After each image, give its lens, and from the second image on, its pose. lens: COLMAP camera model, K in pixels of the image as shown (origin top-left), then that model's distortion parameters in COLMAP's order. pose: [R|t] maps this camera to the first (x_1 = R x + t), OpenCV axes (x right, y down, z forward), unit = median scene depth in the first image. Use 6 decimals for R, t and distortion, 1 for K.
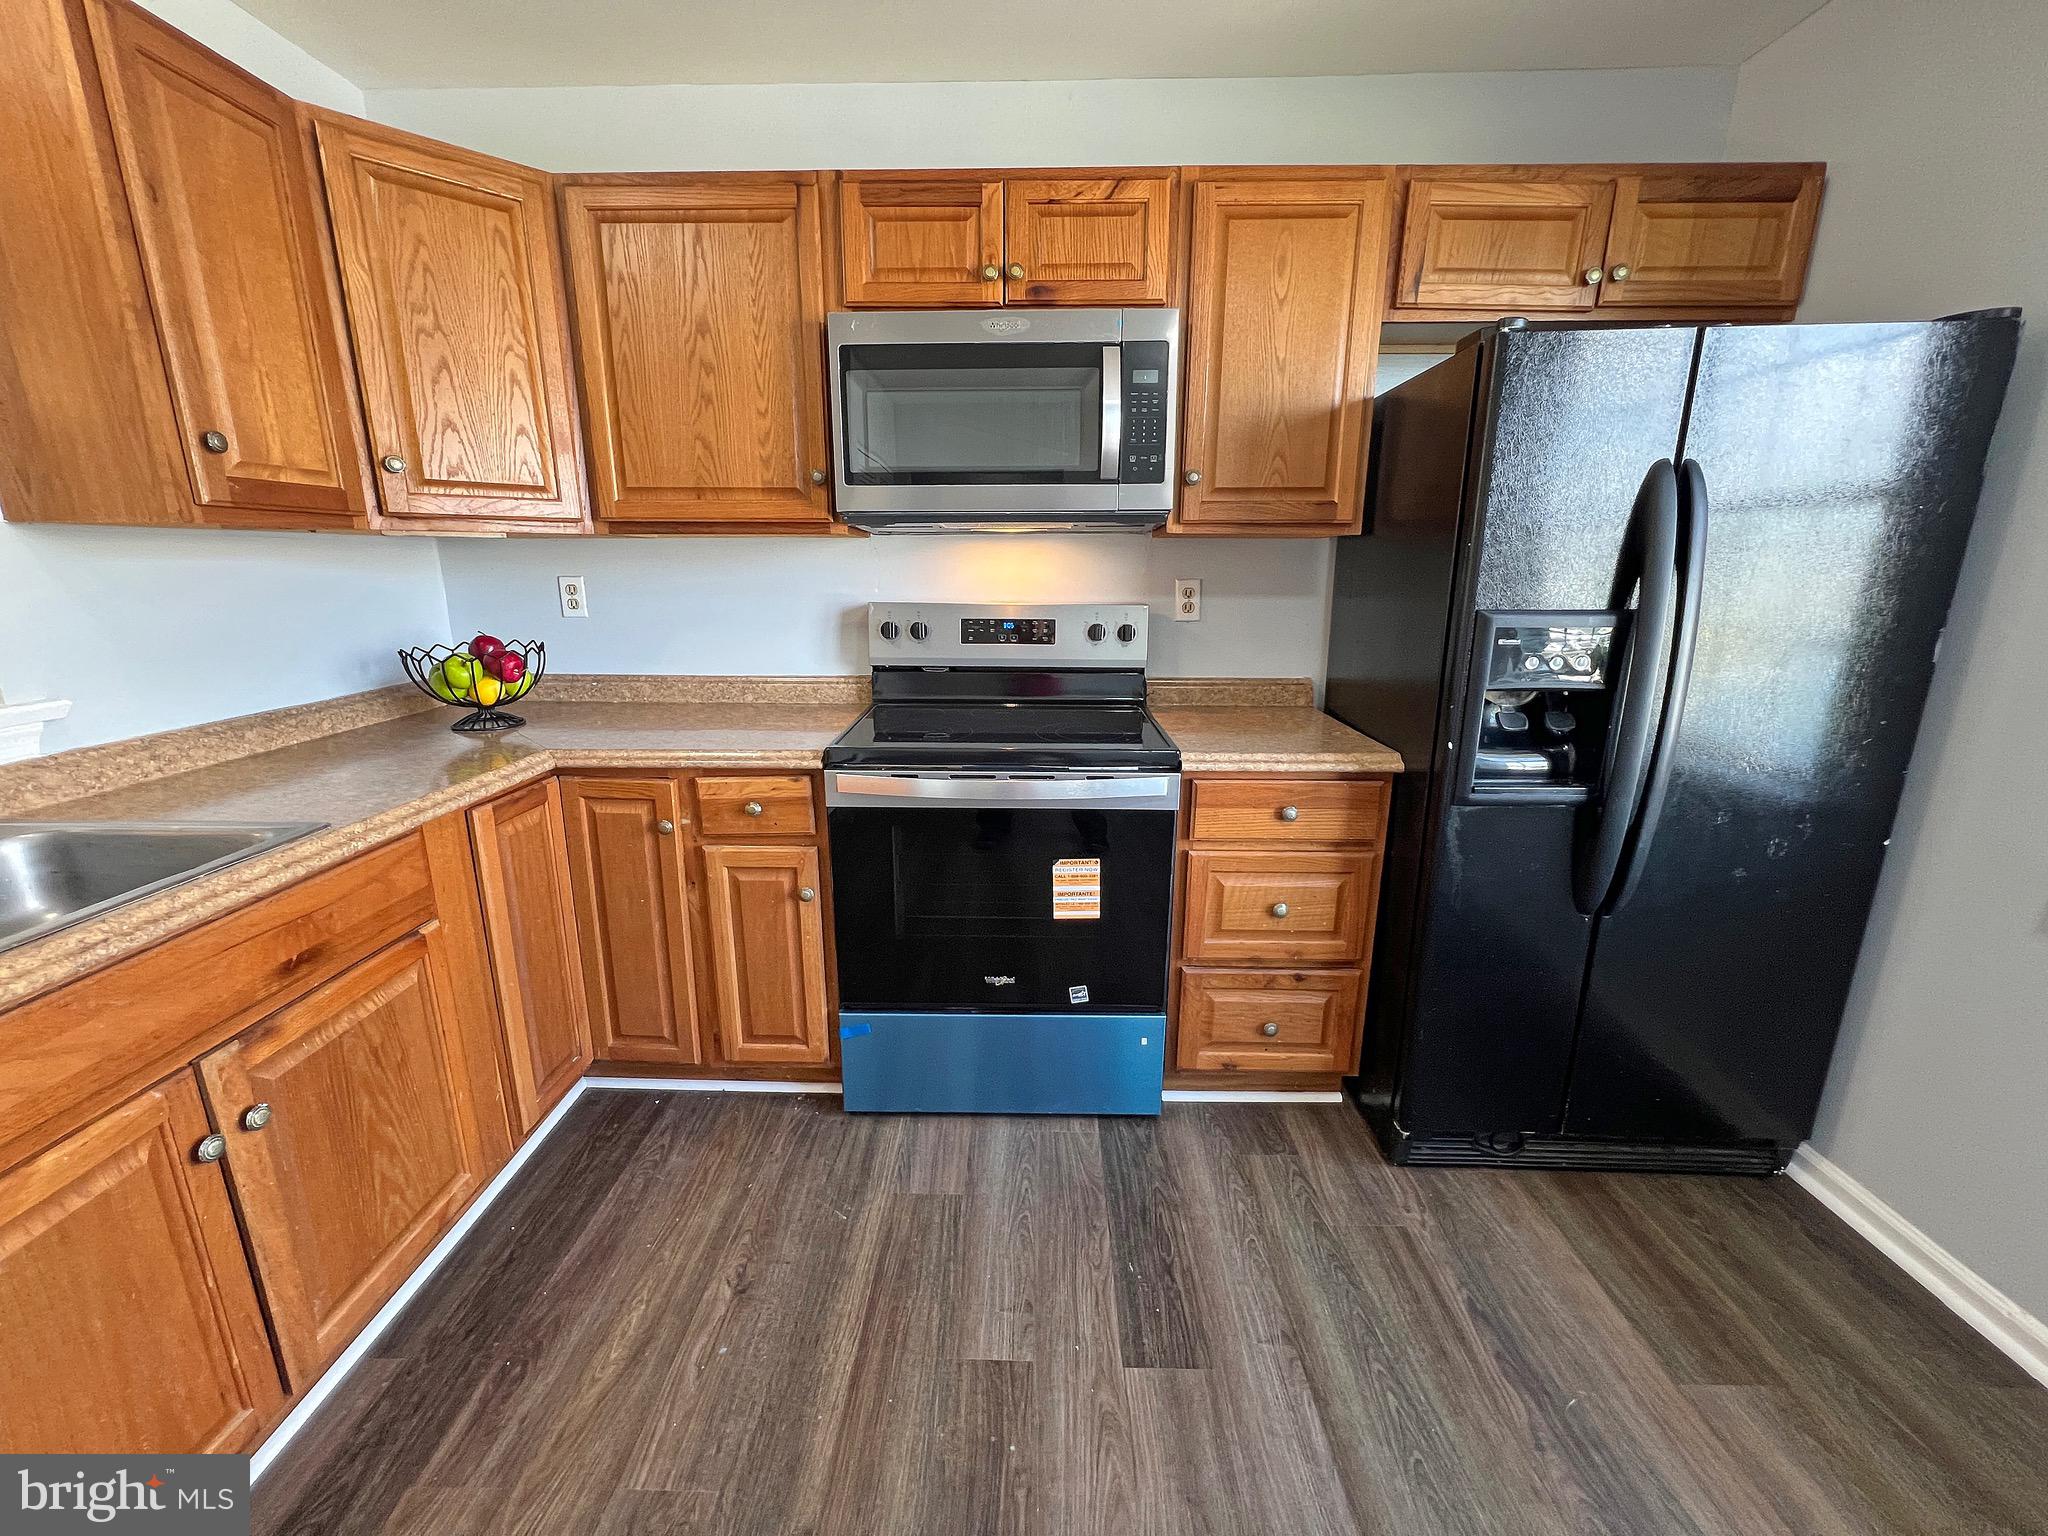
lens RADIAL K [[821.5, 0, 1021.3], [0, 821.5, 768.8], [0, 0, 1]] dist [-0.002120, -0.000013]
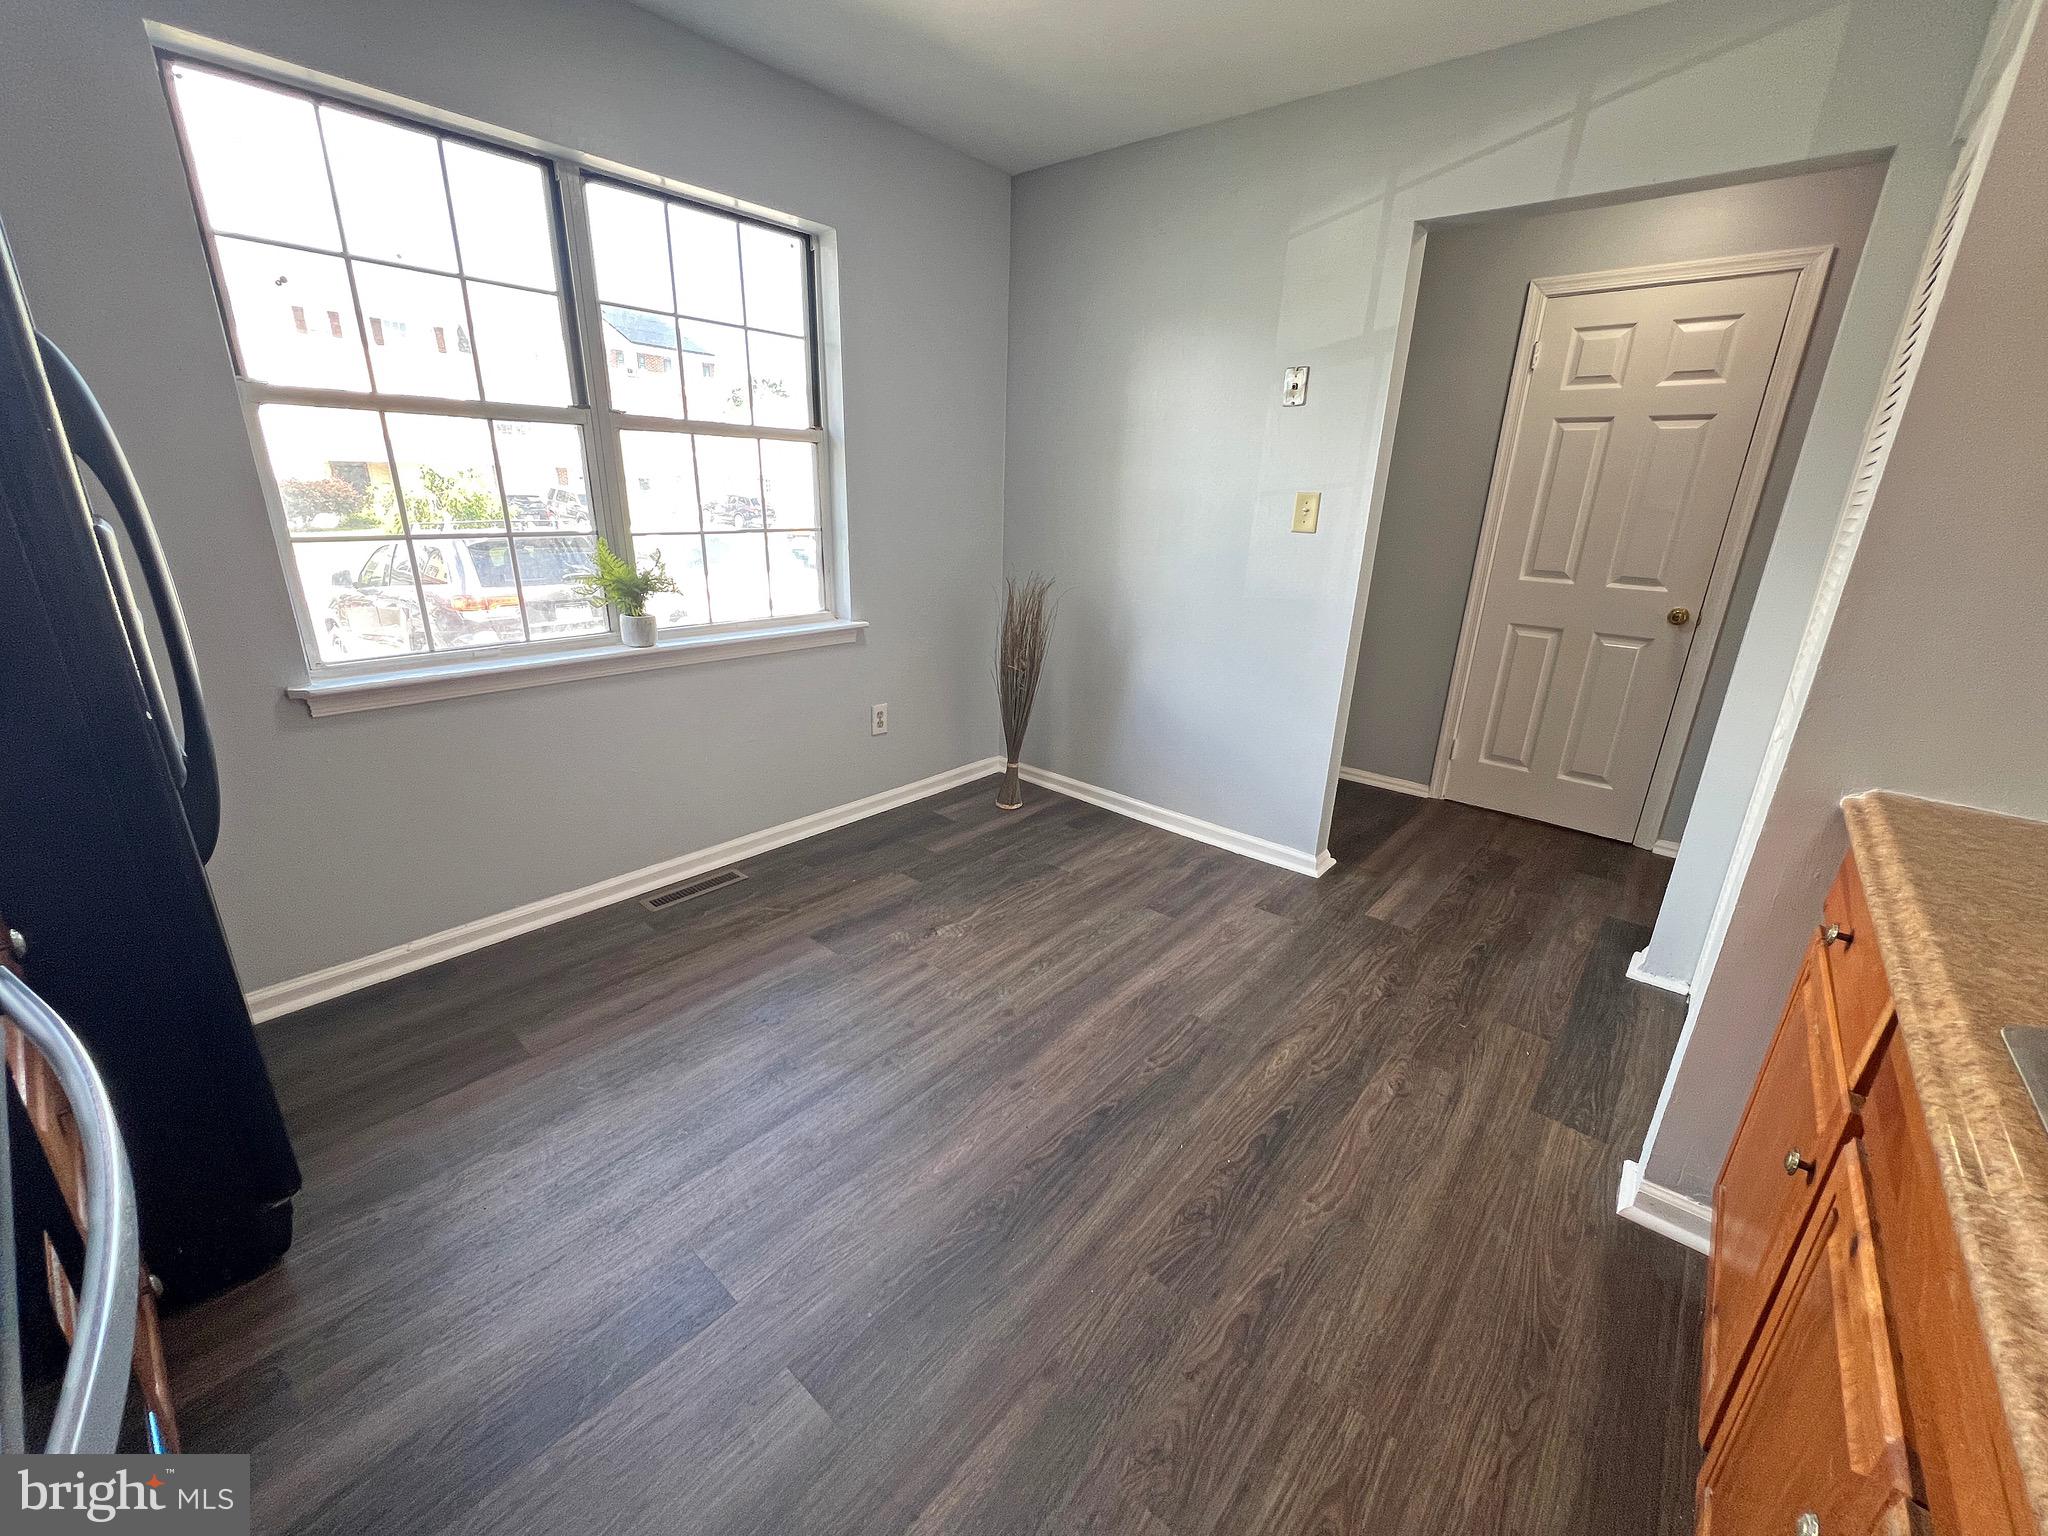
lens RADIAL K [[821.2, 0, 1019.2], [0, 821.2, 770.5], [0, 0, 1]] dist [-0.000634, -0.005732]
pose [[-0.770545, -0.229757, 0.594535, -0.450937], [0.124977, 0.860203, 0.494400, -0.216093], [-0.625013, 0.455260, -0.634111, 0.865873]]
